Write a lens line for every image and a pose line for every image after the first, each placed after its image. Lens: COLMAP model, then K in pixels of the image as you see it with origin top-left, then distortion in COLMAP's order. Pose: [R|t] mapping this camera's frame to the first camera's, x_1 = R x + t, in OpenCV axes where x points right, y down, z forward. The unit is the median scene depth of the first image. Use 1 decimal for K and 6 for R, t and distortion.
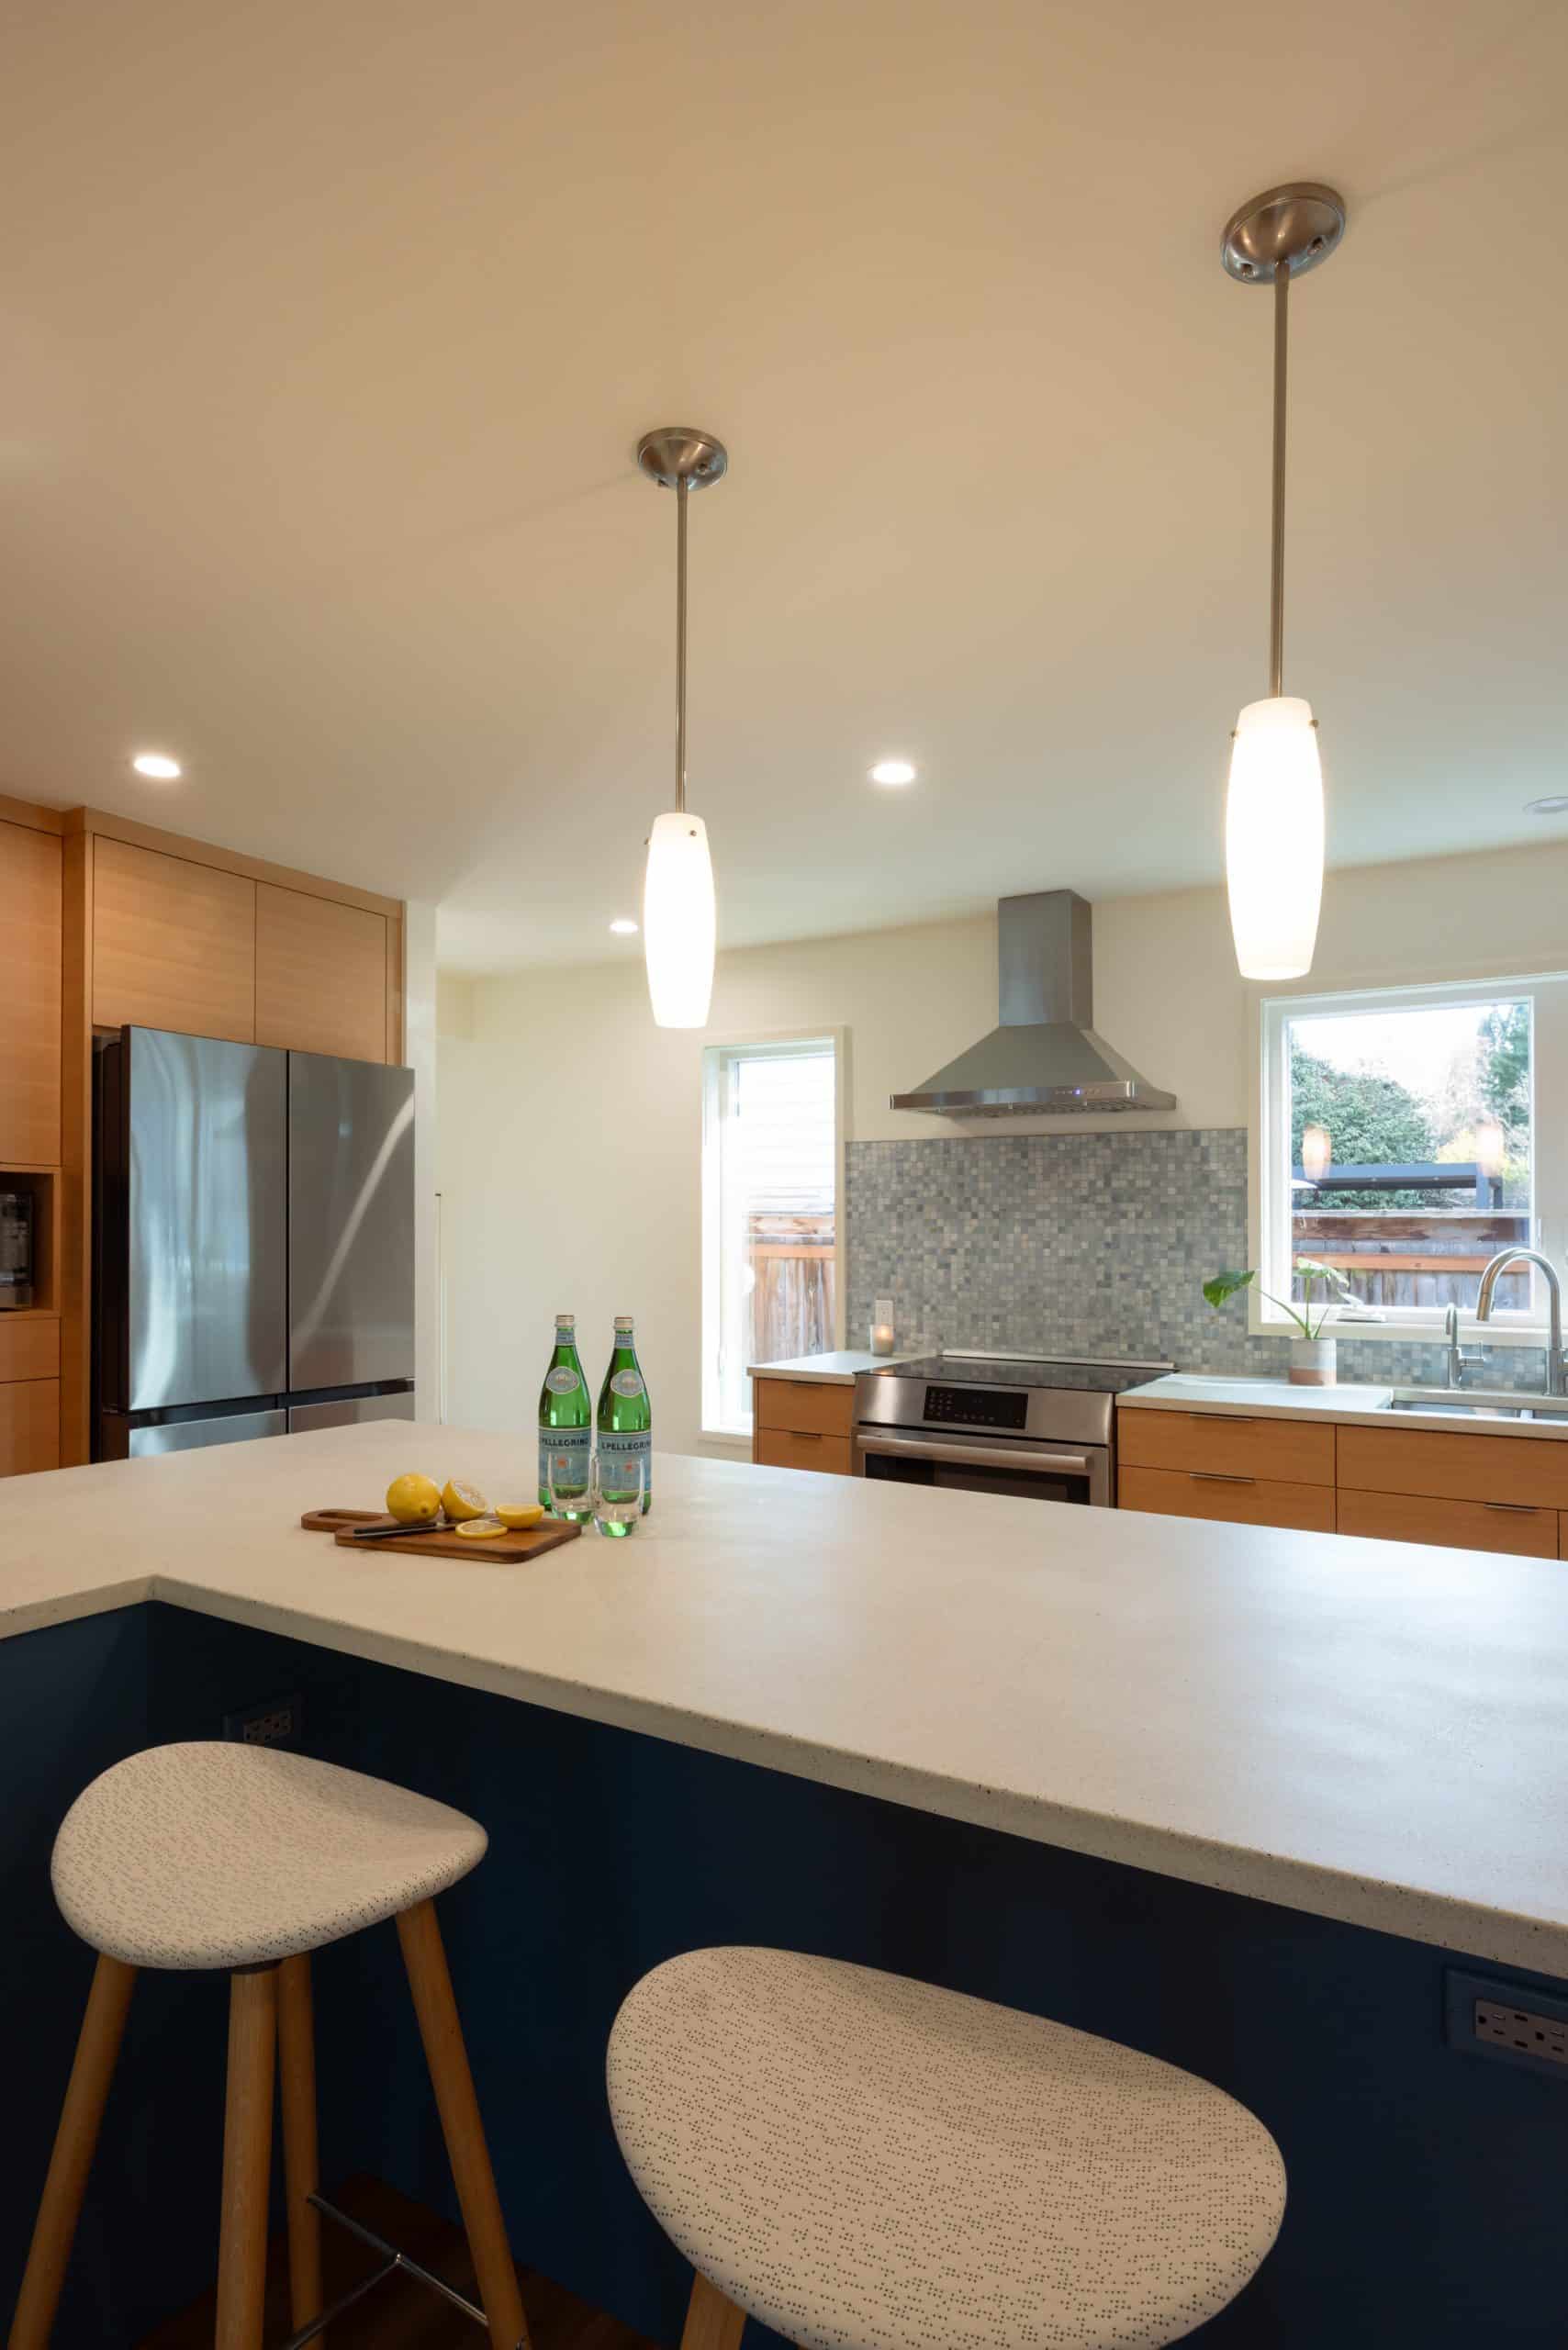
lens RADIAL K [[1265.0, 0, 767.5], [0, 1265.0, 1207.8], [0, 0, 1]] dist [0.000194, -0.000303]
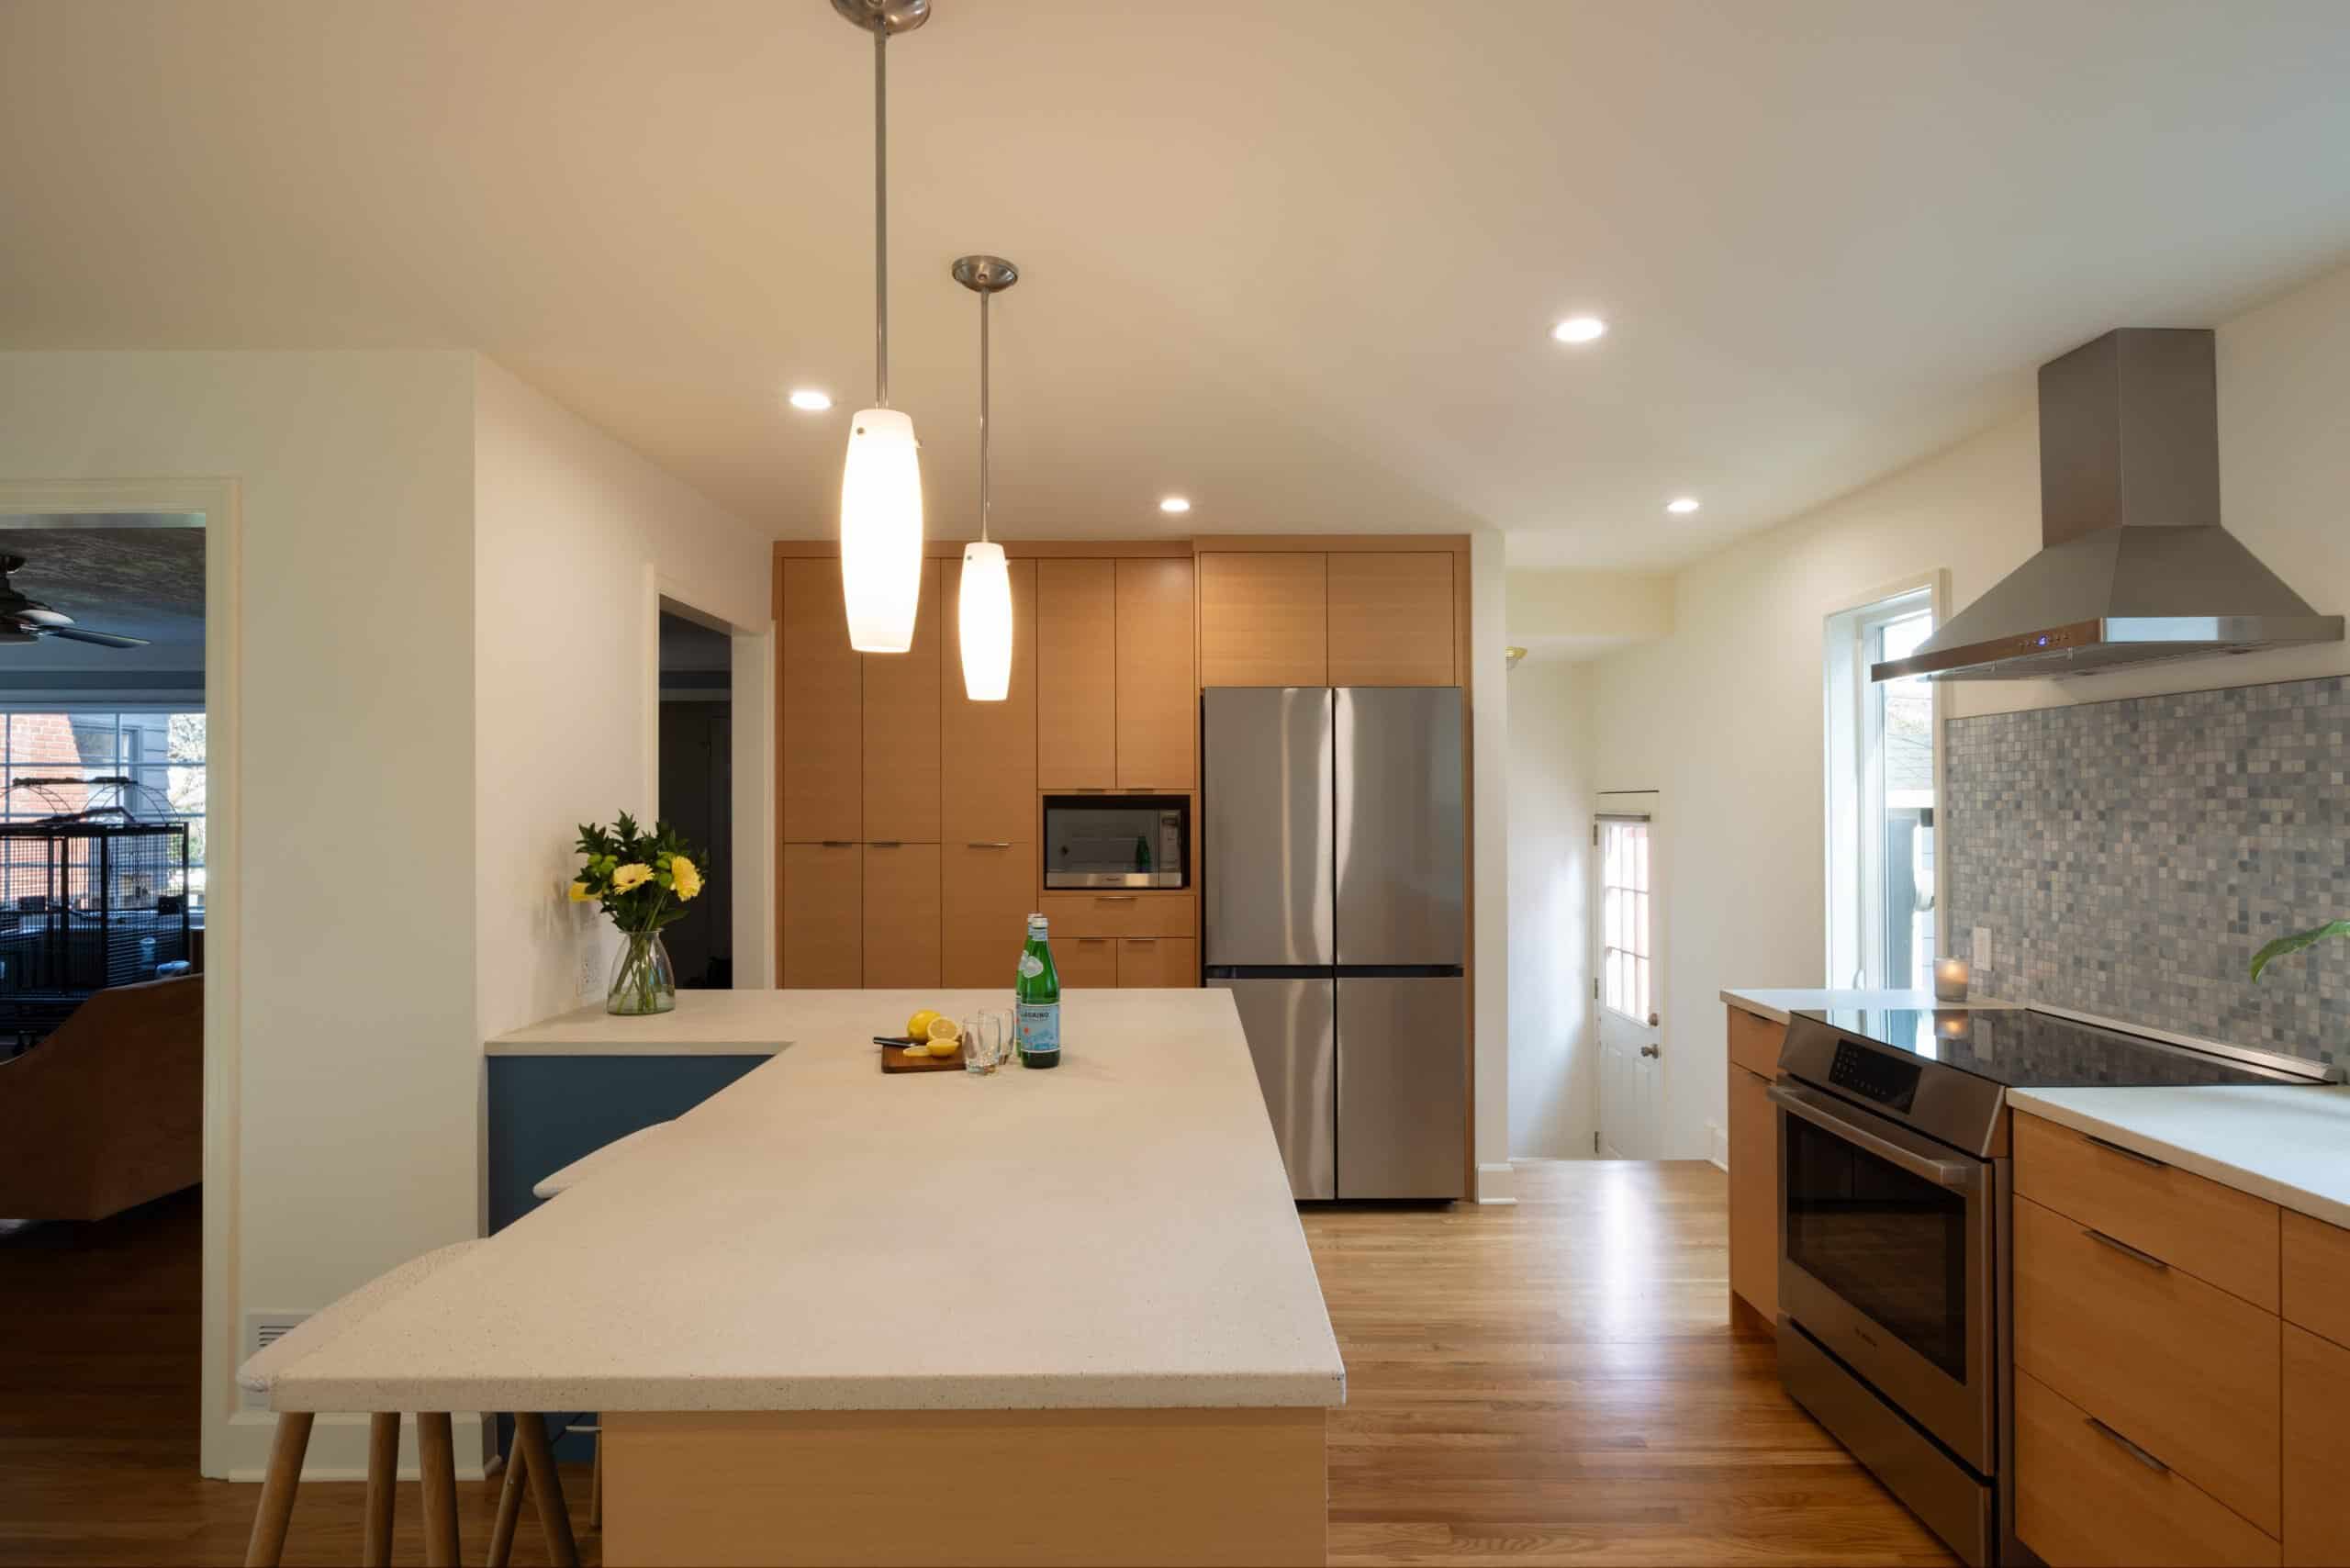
lens RADIAL K [[1215.3, 0, 1142.2], [0, 1215.3, 803.8], [0, 0, 1]] dist [-0.004718, 0.000019]
pose [[0.504453, -0.009758, -0.863384, 0.503001], [0.024801, 0.999687, 0.003192, -0.016271], [0.863083, -0.023023, 0.504537, 0.223995]]
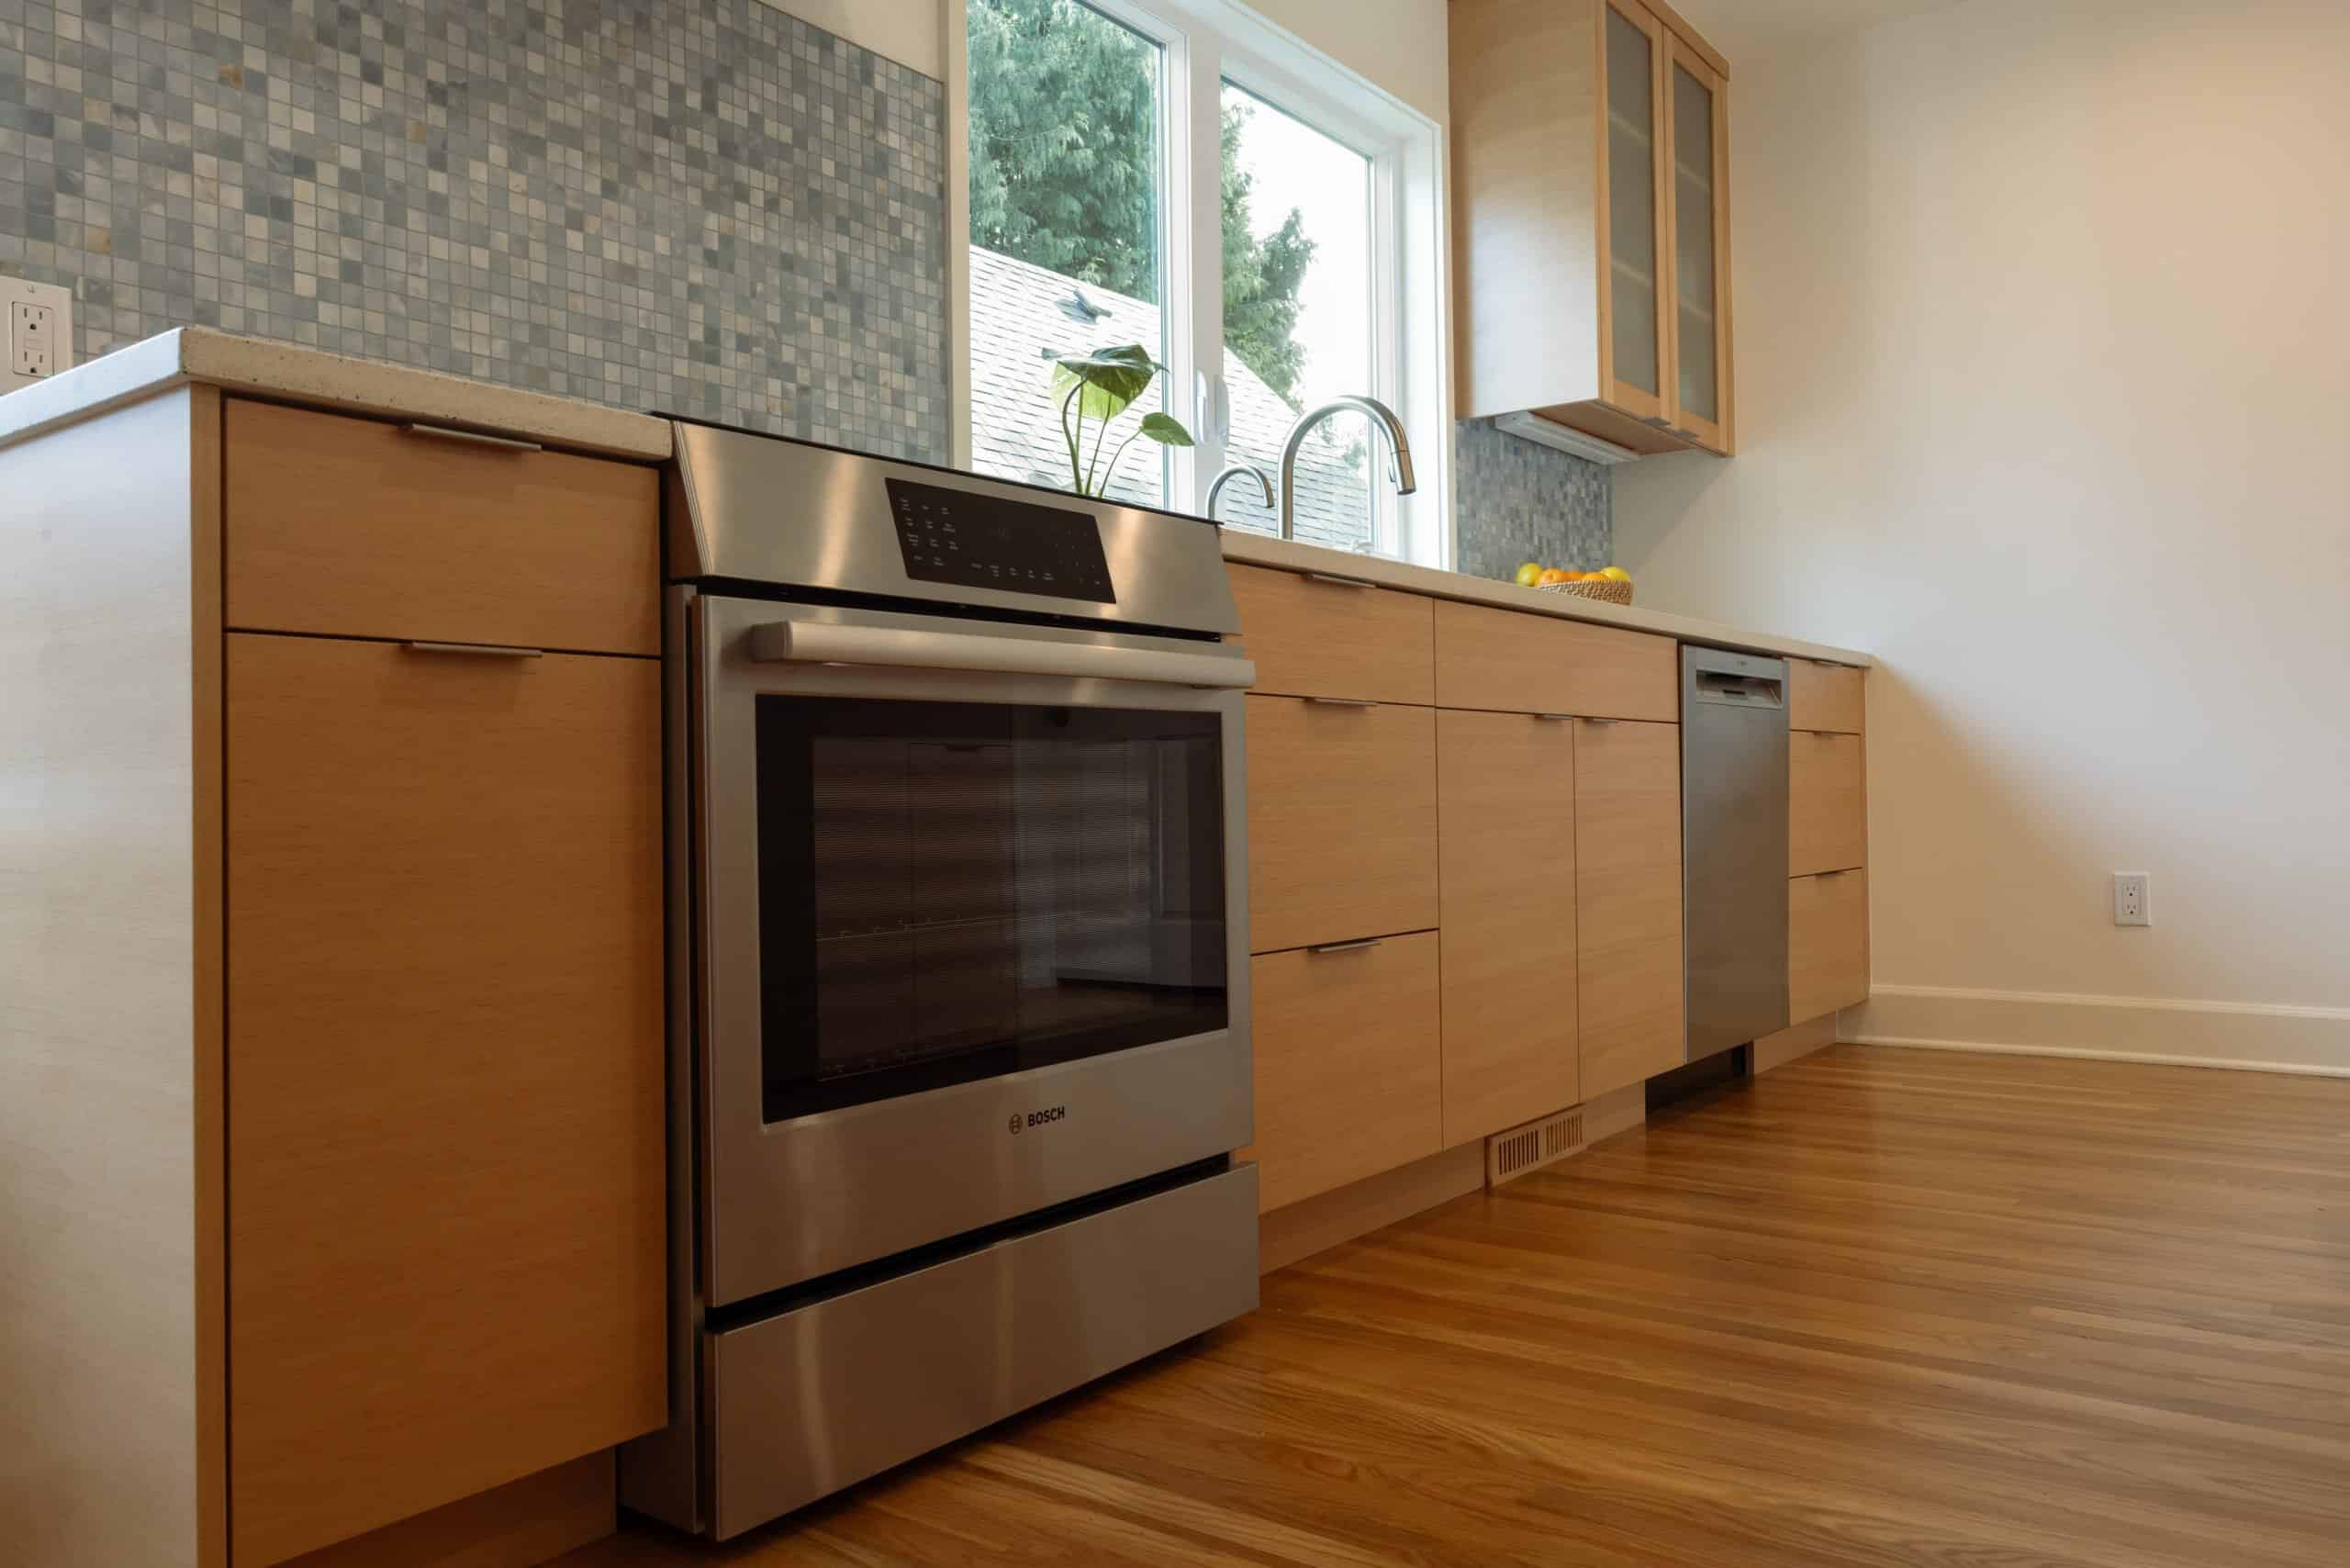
lens RADIAL K [[1741.7, 0, 1093.2], [0, 1741.7, 793.2], [0, 0, 1]] dist [0.011255, -0.022160]
pose [[0.120293, -0.008953, 0.992698, -0.266112], [-0.009032, 0.999908, 0.010112, 0.190378], [-0.992697, -0.010182, 0.120202, 0.796329]]
